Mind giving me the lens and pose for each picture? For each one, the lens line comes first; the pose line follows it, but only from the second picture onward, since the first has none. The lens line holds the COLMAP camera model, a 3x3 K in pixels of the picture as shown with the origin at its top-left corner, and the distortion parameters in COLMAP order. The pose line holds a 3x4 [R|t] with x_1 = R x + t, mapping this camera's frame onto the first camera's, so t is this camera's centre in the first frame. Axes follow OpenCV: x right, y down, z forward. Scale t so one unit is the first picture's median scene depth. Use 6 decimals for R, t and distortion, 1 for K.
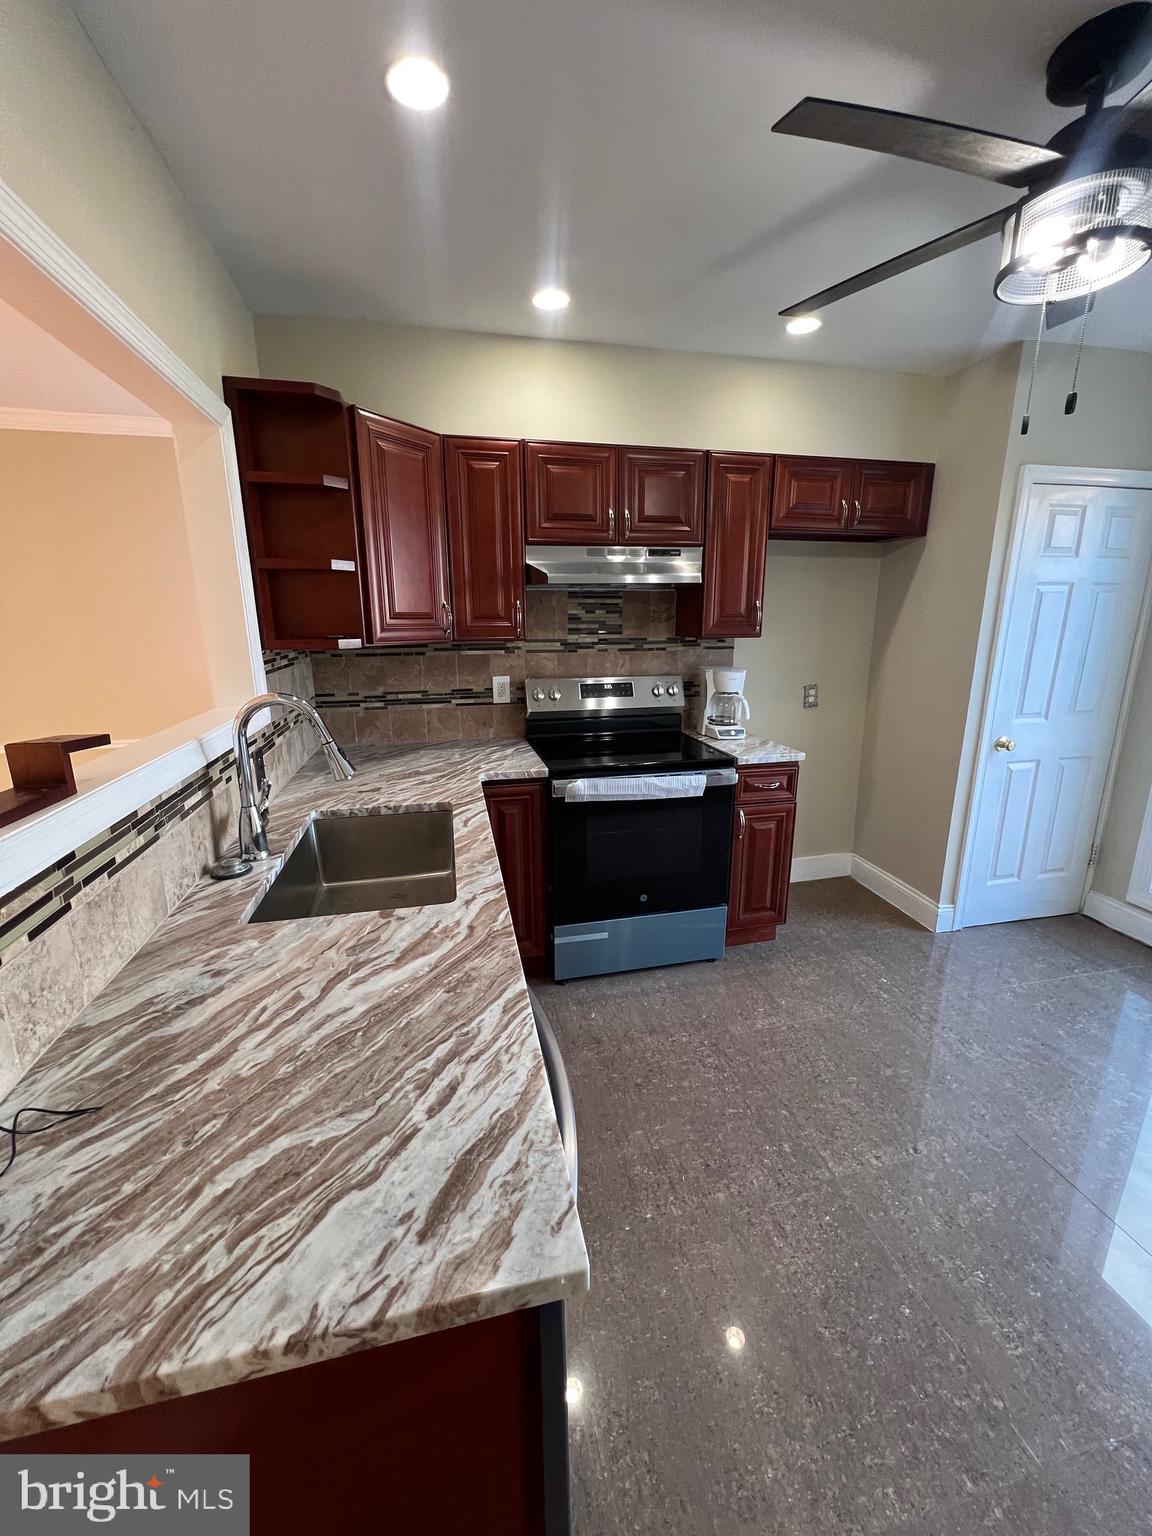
lens RADIAL K [[611.9, 0, 583.1], [0, 611.9, 764.8], [0, 0, 1]] dist [-0.000018, -0.000026]
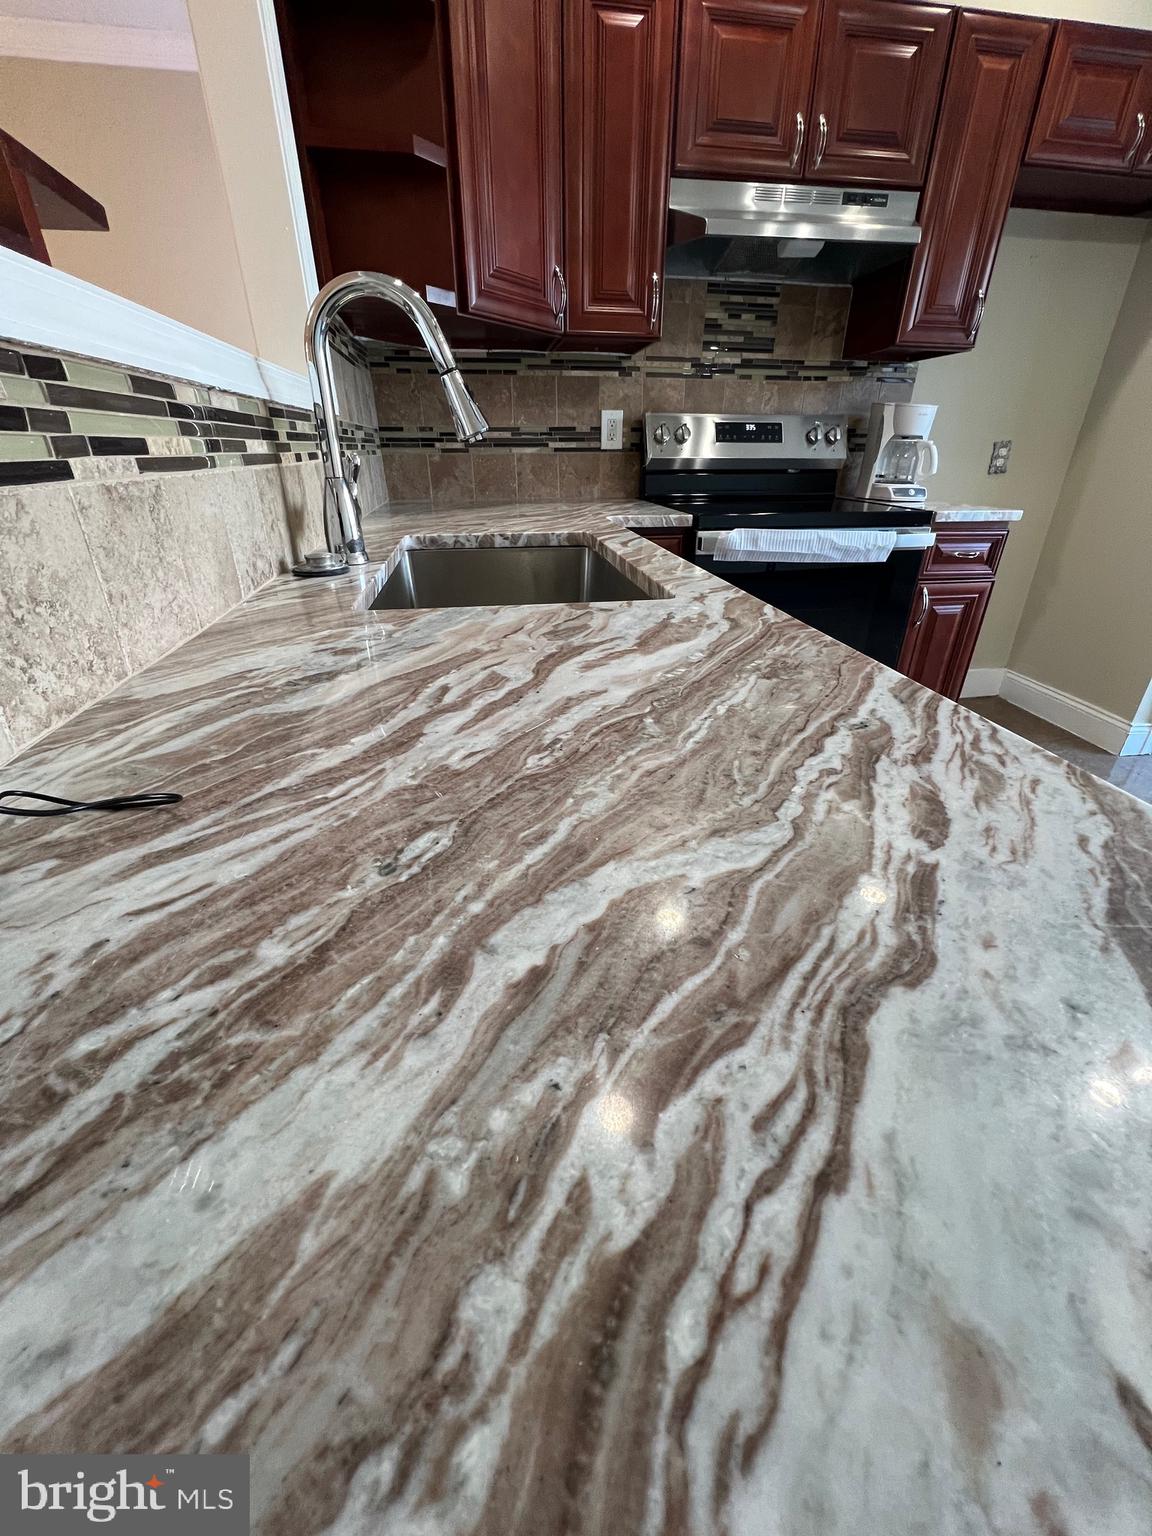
lens RADIAL K [[611.9, 0, 584.2], [0, 611.9, 765.9], [0, 0, 1]] dist [-0.000018, -0.000026]
pose [[0.998298, 0.033640, -0.047634, -0.293572], [-0.021340, 0.970921, 0.238445, 0.265156], [0.054270, -0.237023, 0.969987, 0.366083]]
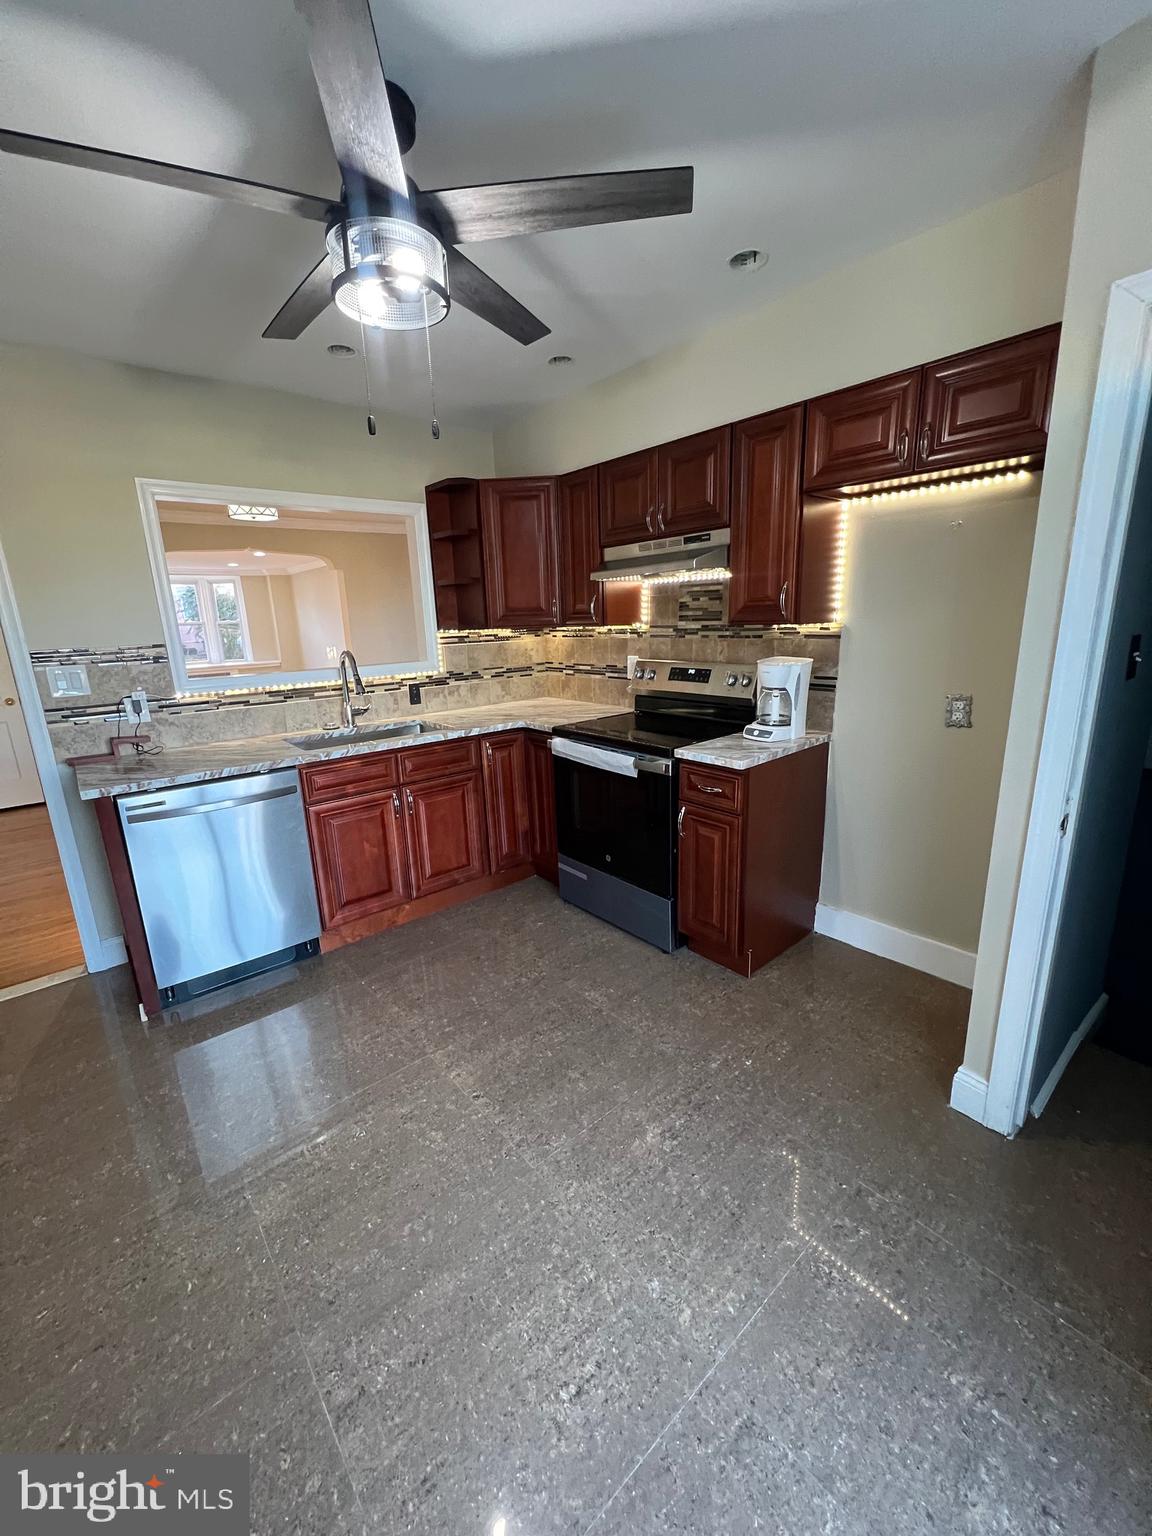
lens RADIAL K [[611.9, 0, 578.0], [0, 611.9, 763.2], [0, 0, 1]] dist [-0.000018, -0.000026]
pose [[0.455149, 0.200190, -0.867620, 2.229897], [-0.181204, 0.974833, 0.129869, -0.191585], [0.871783, 0.098107, 0.479969, 0.880856]]
